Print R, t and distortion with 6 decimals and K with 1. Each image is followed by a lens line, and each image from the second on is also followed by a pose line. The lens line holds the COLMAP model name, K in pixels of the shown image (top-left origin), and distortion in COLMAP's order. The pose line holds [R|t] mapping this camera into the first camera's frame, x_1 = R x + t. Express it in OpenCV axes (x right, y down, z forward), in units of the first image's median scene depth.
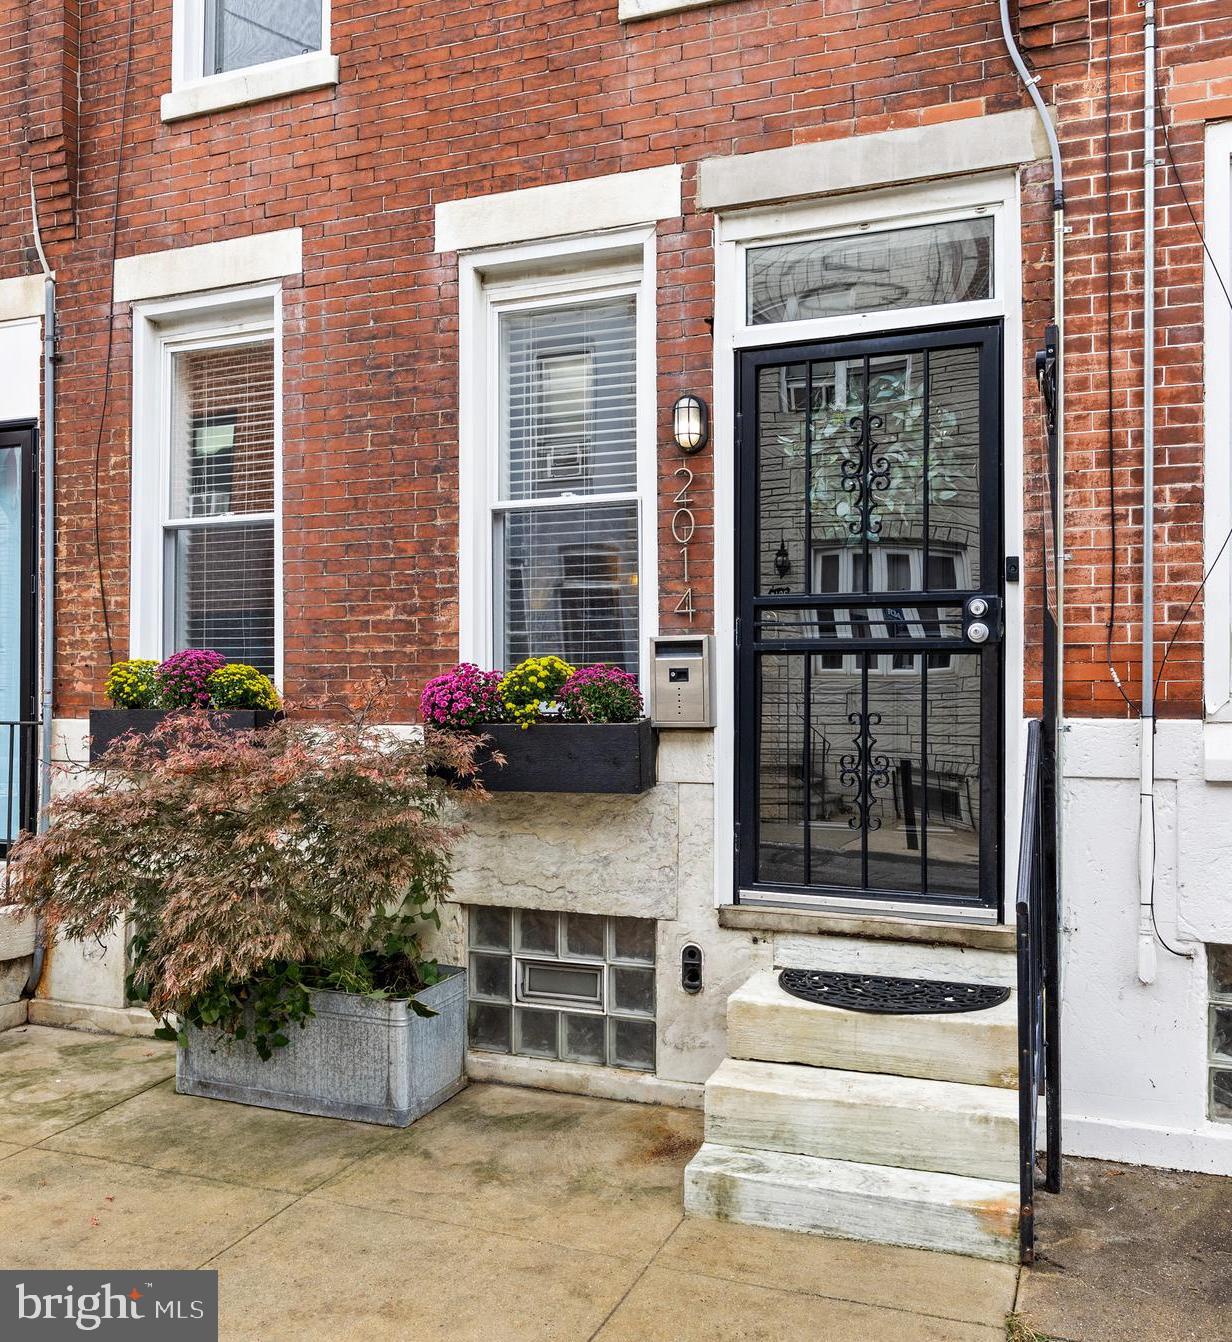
lens RADIAL K [[1142.3, 0, 612.8], [0, 1142.3, 703.5], [0, 0, 1]] dist [-0.012568, 0.012737]
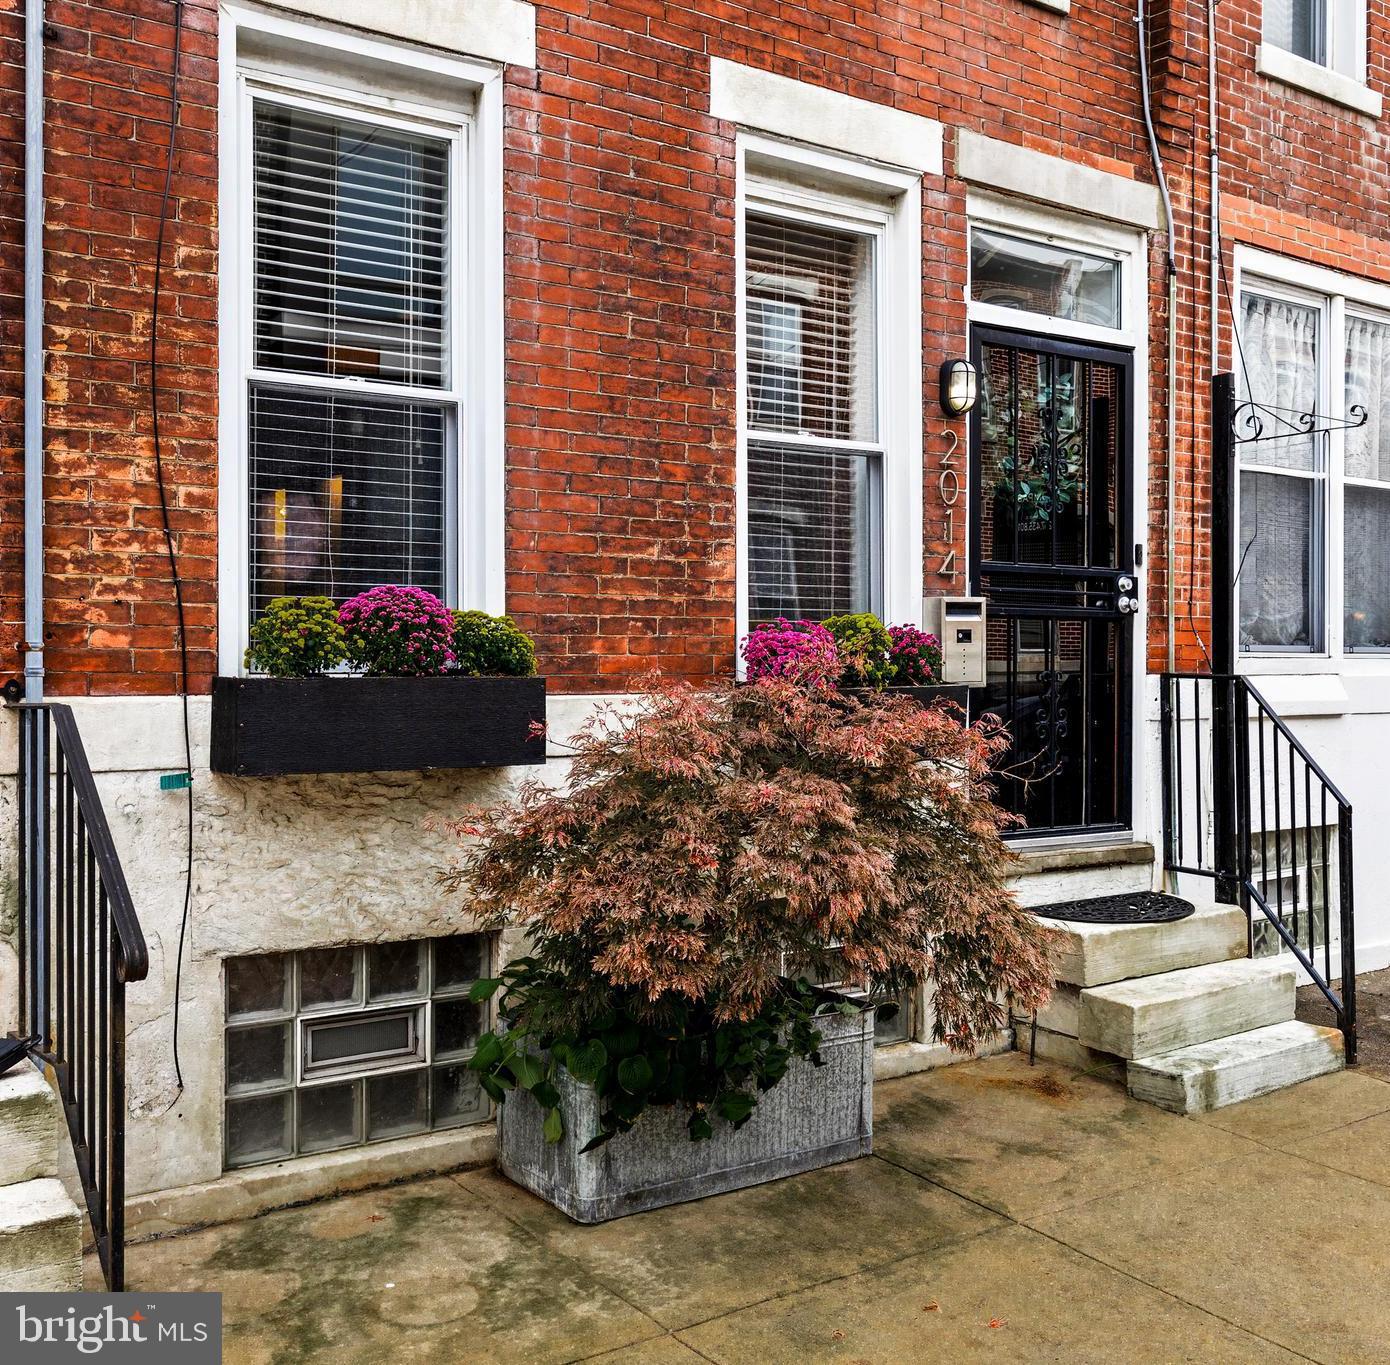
lens RADIAL K [[1304.5, 0, 695.0], [0, 1304.5, 682.5], [0, 0, 1]] dist [0.008010, -0.013680]
pose [[0.618948, -0.013102, 0.785323, -0.962310], [0.006359, 0.999912, 0.011671, 0.001214], [-0.785406, -0.002230, 0.618976, 0.454380]]
